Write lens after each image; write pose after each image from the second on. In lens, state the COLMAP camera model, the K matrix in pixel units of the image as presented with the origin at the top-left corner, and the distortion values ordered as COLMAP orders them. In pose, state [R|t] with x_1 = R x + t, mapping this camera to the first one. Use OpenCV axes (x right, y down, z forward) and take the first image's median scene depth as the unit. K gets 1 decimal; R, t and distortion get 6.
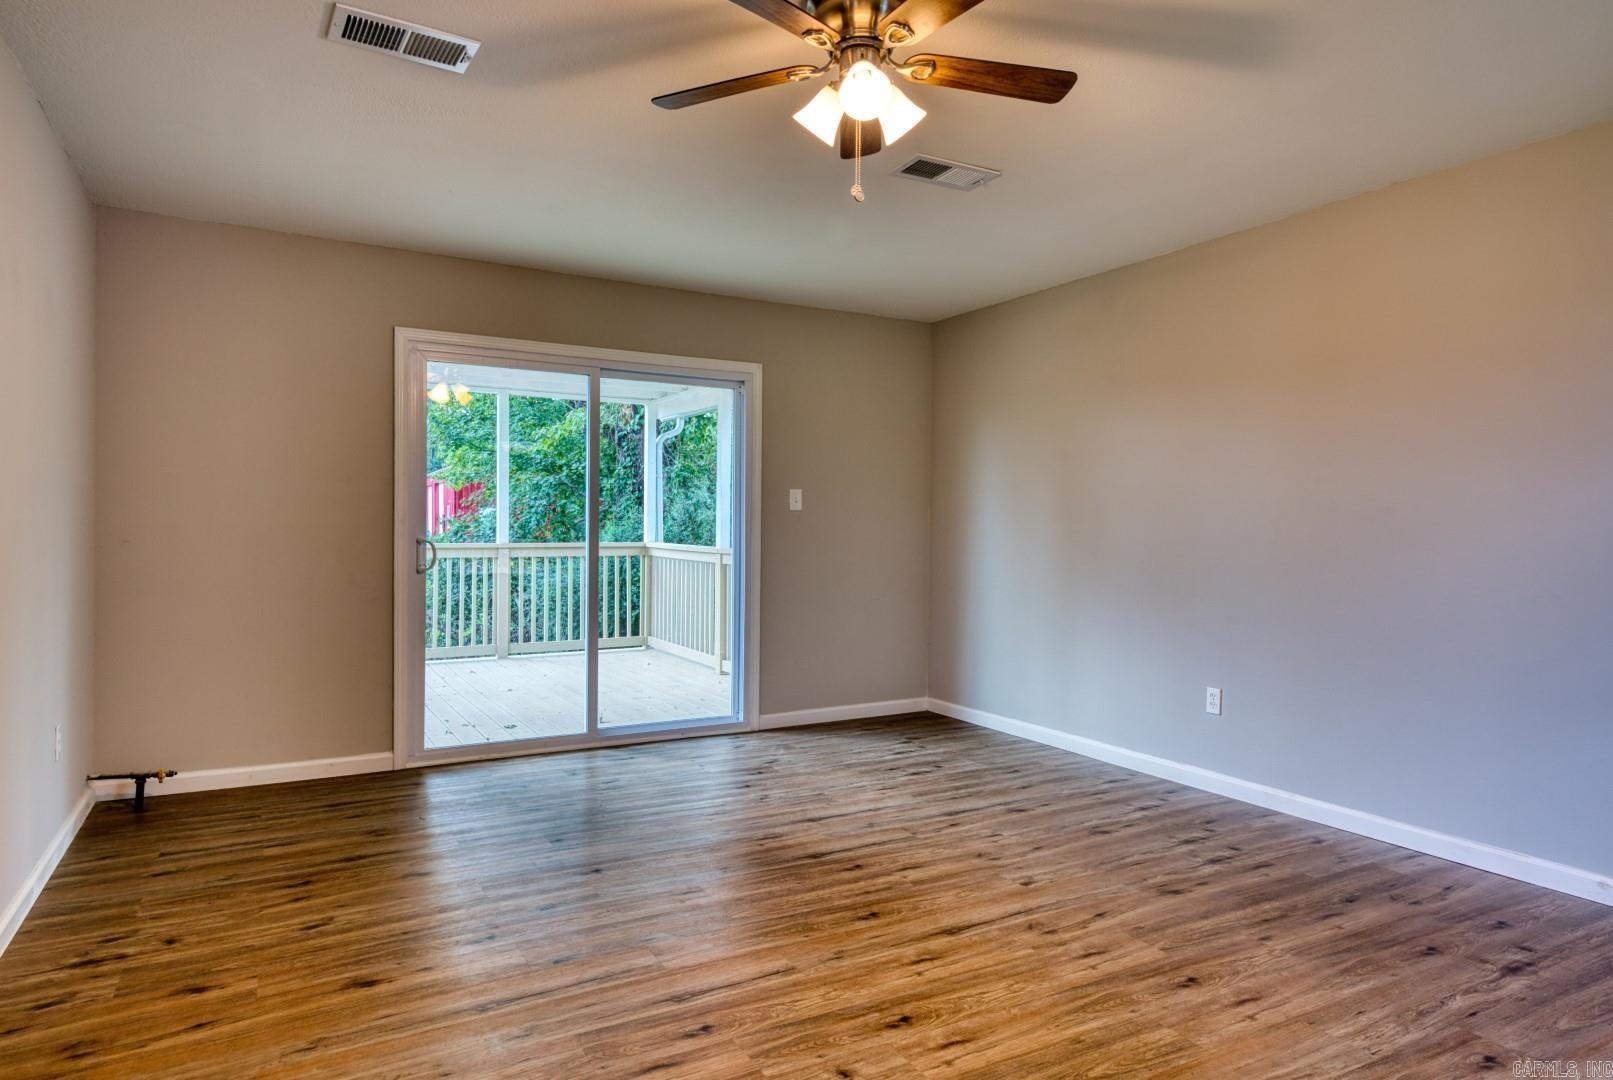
lens RADIAL K [[953.8, 0, 792.5], [0, 953.8, 539.2], [0, 0, 1]] dist [0.012847, -0.001271]
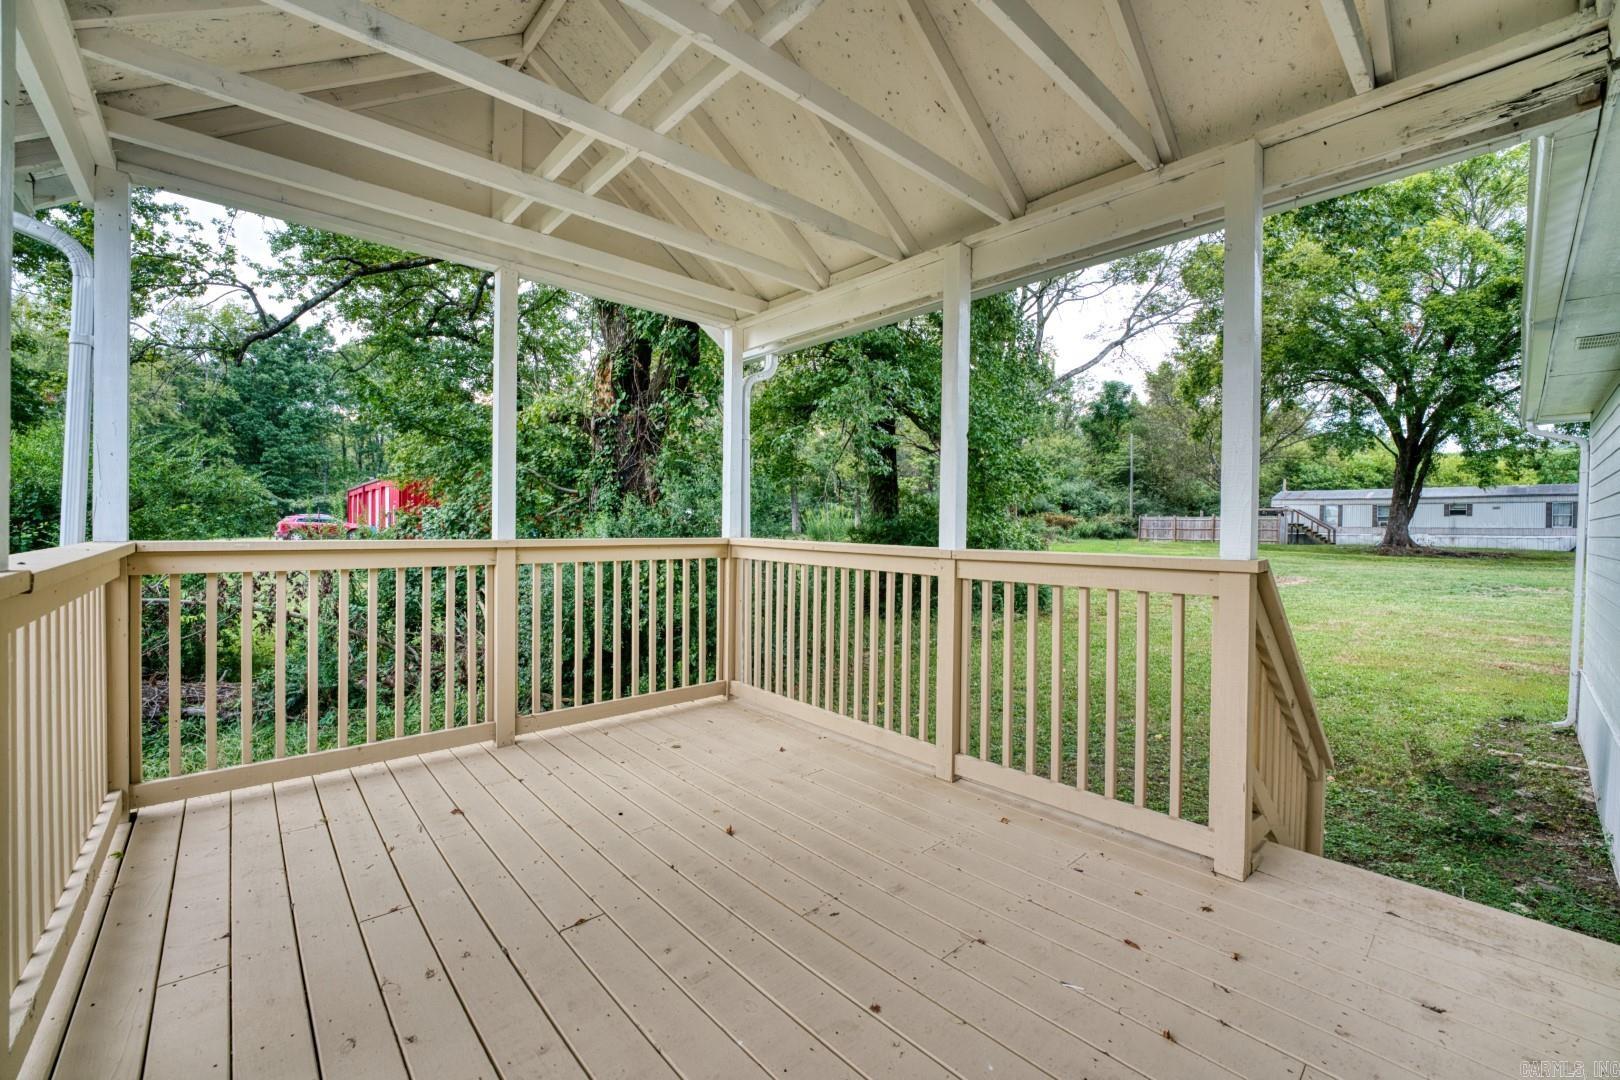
lens RADIAL K [[654.4, 0, 802.5], [0, 654.4, 535.6], [0, 0, 1]] dist [-0.028165, 0.003311]
pose [[0.976312, 0.000578, 0.216369, -0.152427], [-0.001070, 0.999997, 0.002157, 0.000706], [-0.216367, -0.002337, 0.976309, 0.417389]]
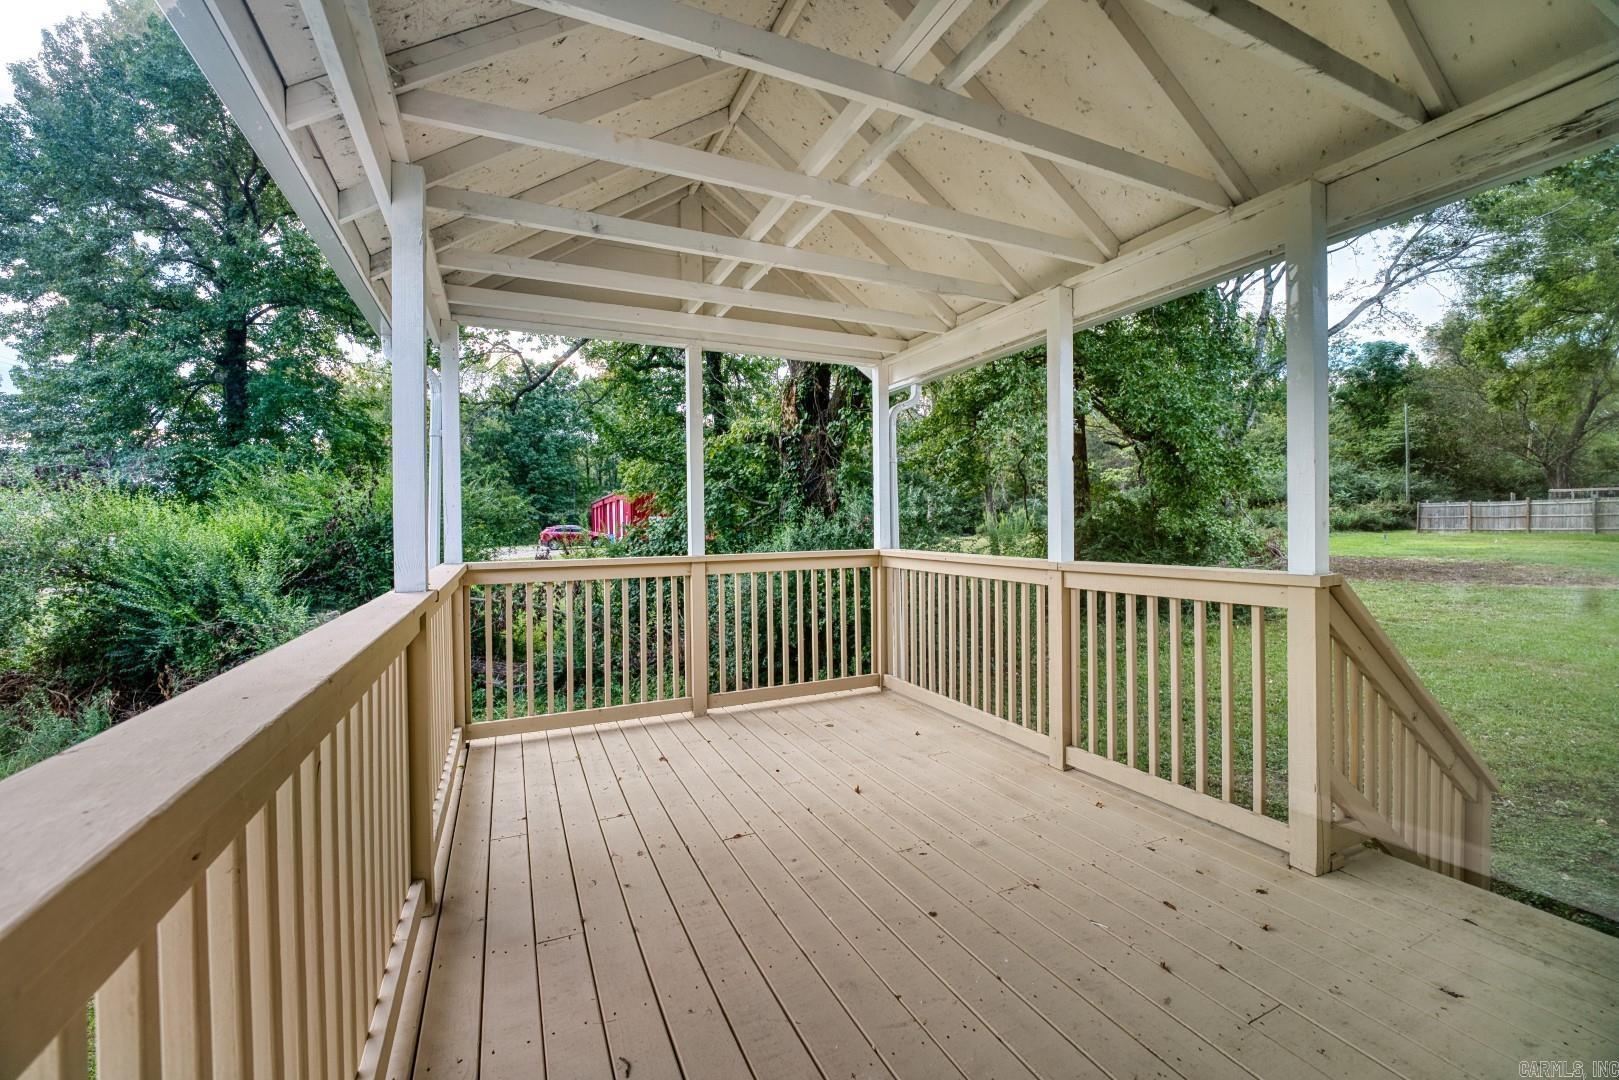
lens RADIAL K [[654.0, 0, 802.0], [0, 654.0, 535.6], [0, 0, 1]] dist [-0.028165, 0.003311]
pose [[0.996250, -0.020227, -0.084128, -0.129032], [0.020312, 0.999794, 0.000155, -0.006734], [0.084107, -0.001863, 0.996455, 0.364822]]
